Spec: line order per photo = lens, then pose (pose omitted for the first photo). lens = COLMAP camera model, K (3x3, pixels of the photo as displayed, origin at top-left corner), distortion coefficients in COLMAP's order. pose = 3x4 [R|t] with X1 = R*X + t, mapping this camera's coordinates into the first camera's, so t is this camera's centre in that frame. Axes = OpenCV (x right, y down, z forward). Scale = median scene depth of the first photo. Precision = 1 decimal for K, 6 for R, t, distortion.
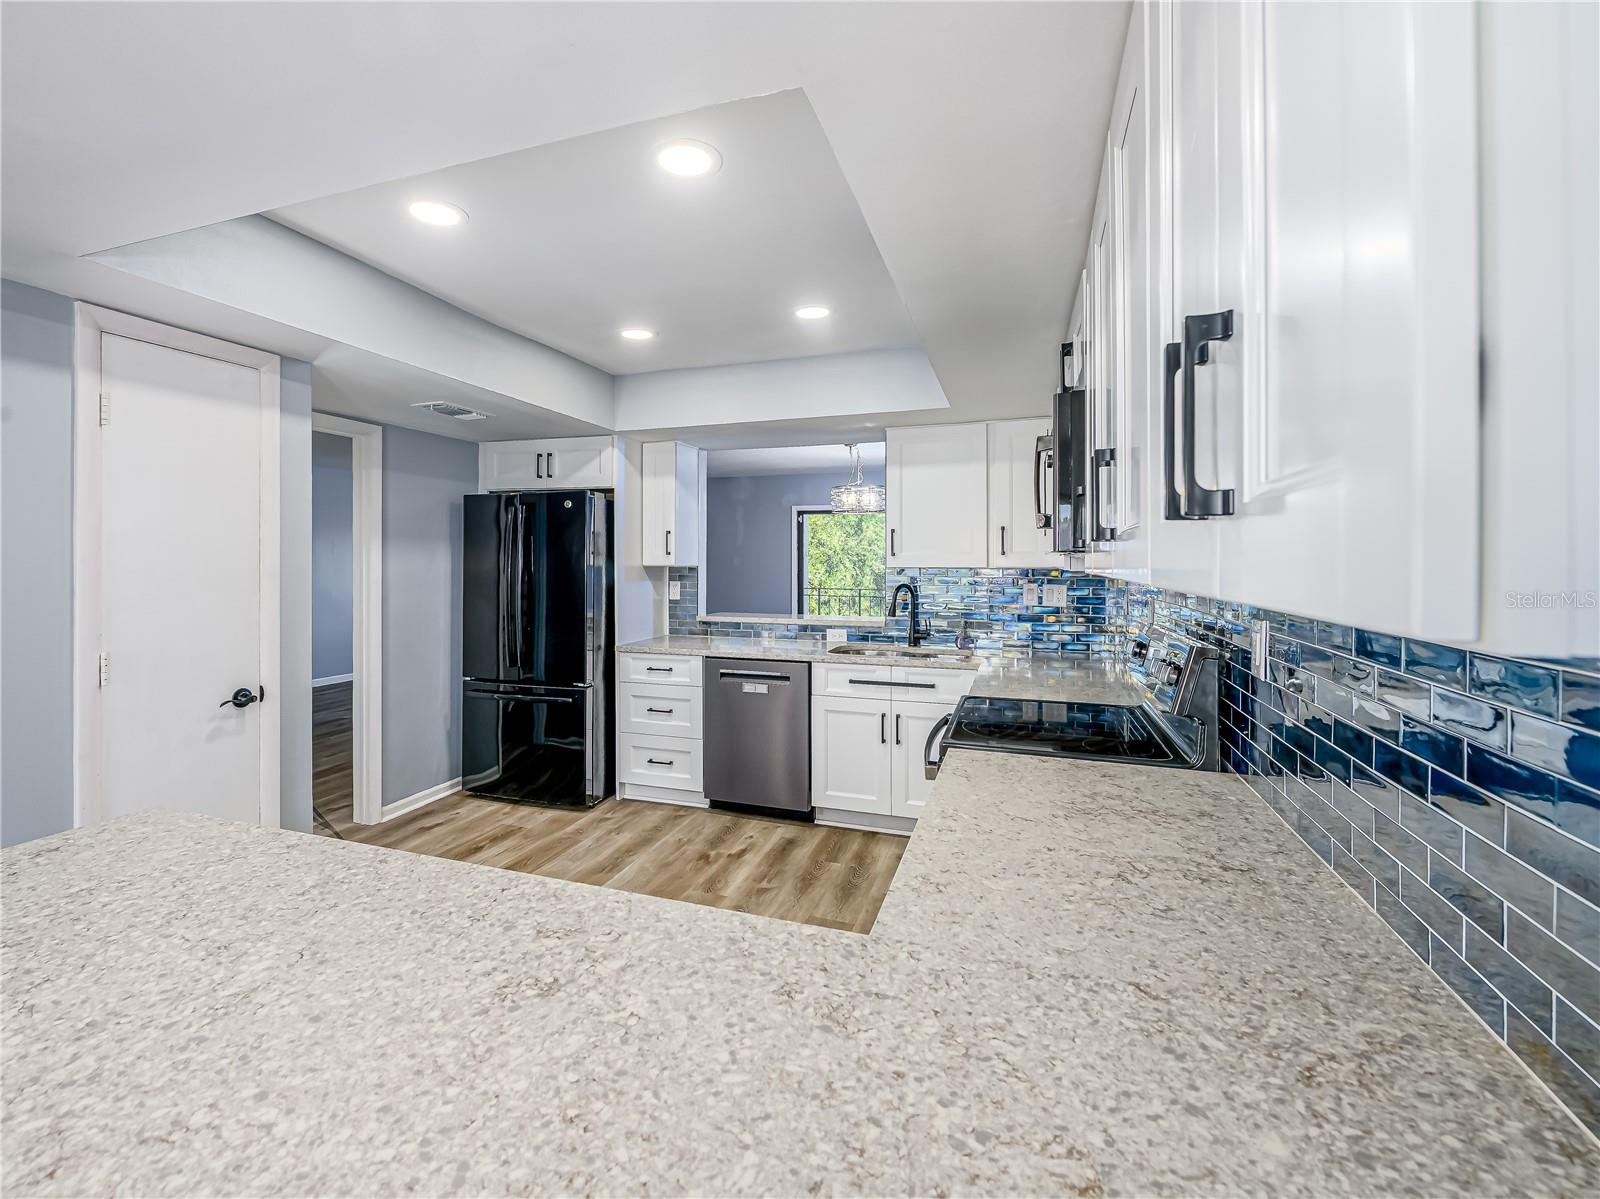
lens RADIAL K [[723.4, 0, 754.1], [0, 723.4, 558.8], [0, 0, 1]] dist [0.002997, -0.004263]
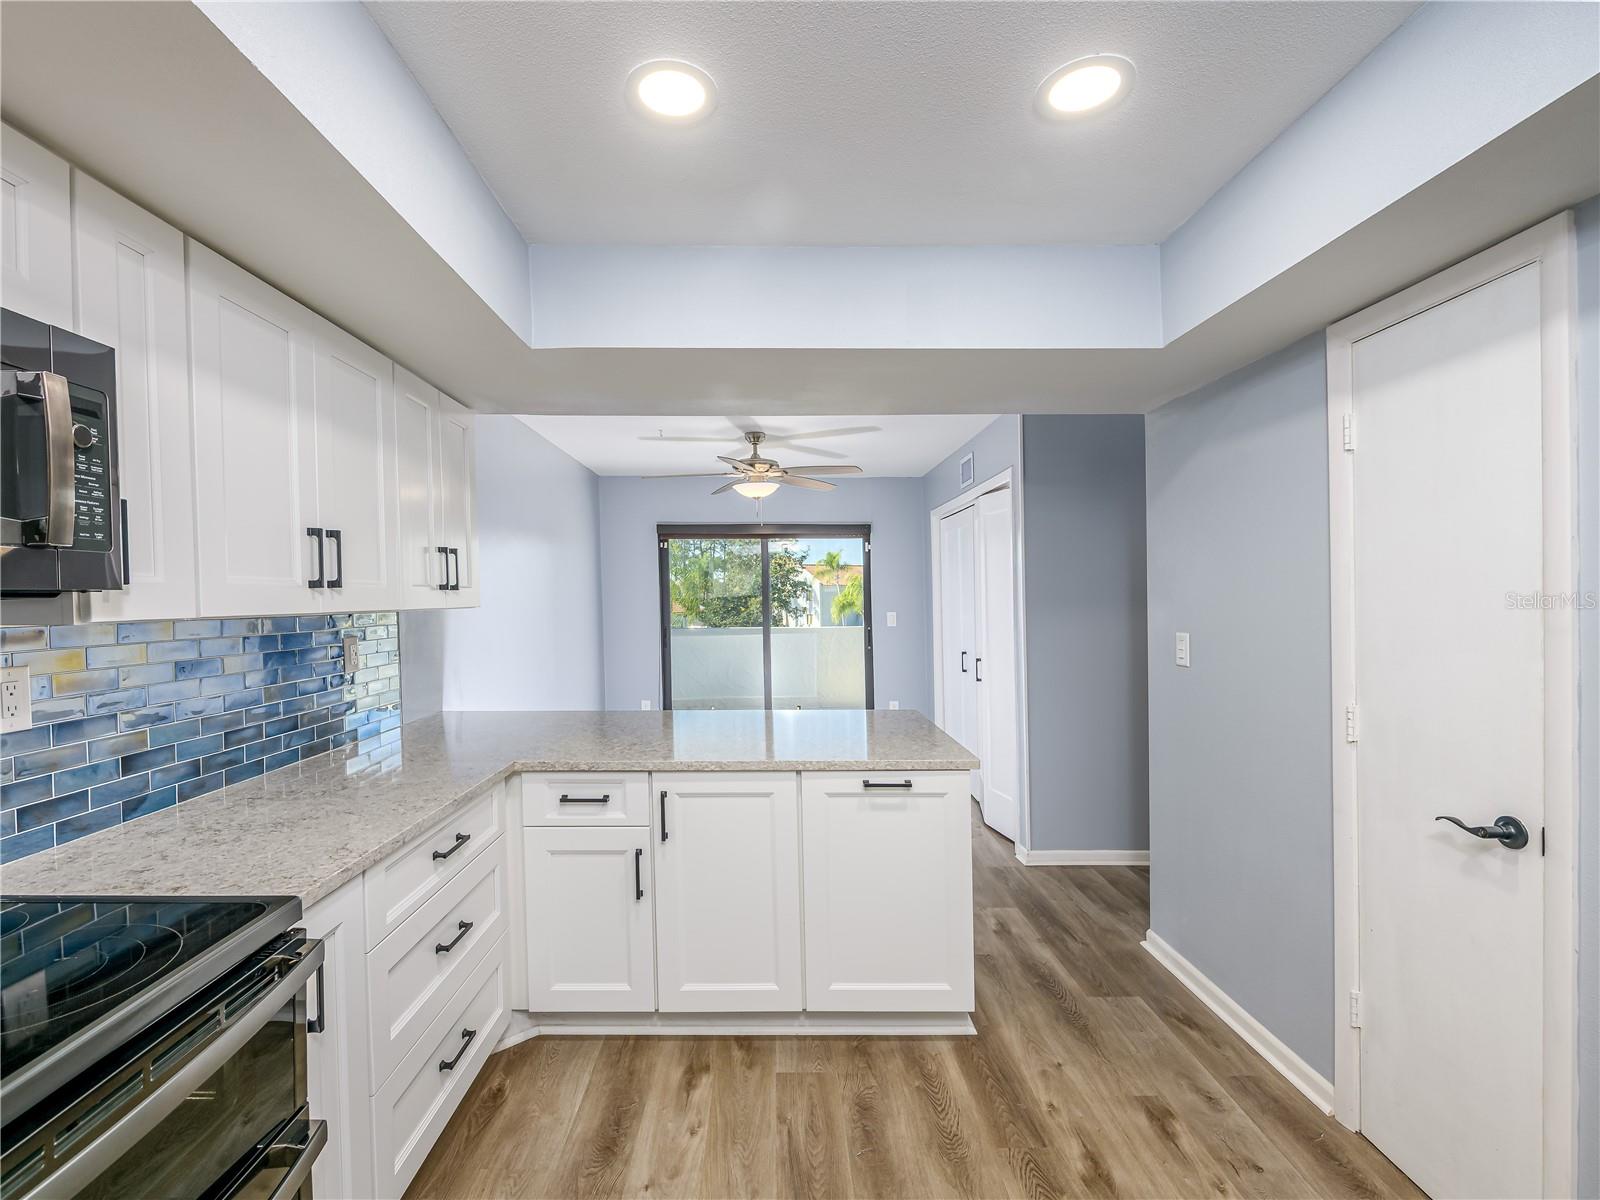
lens RADIAL K [[723.4, 0, 786.2], [0, 723.4, 602.1], [0, 0, 1]] dist [0.002997, -0.004263]
pose [[-0.928592, -0.000787, -0.371101, 0.050949], [-0.003002, 0.999981, 0.005392, -0.001771], [0.371090, 0.006121, -0.928577, 0.845256]]
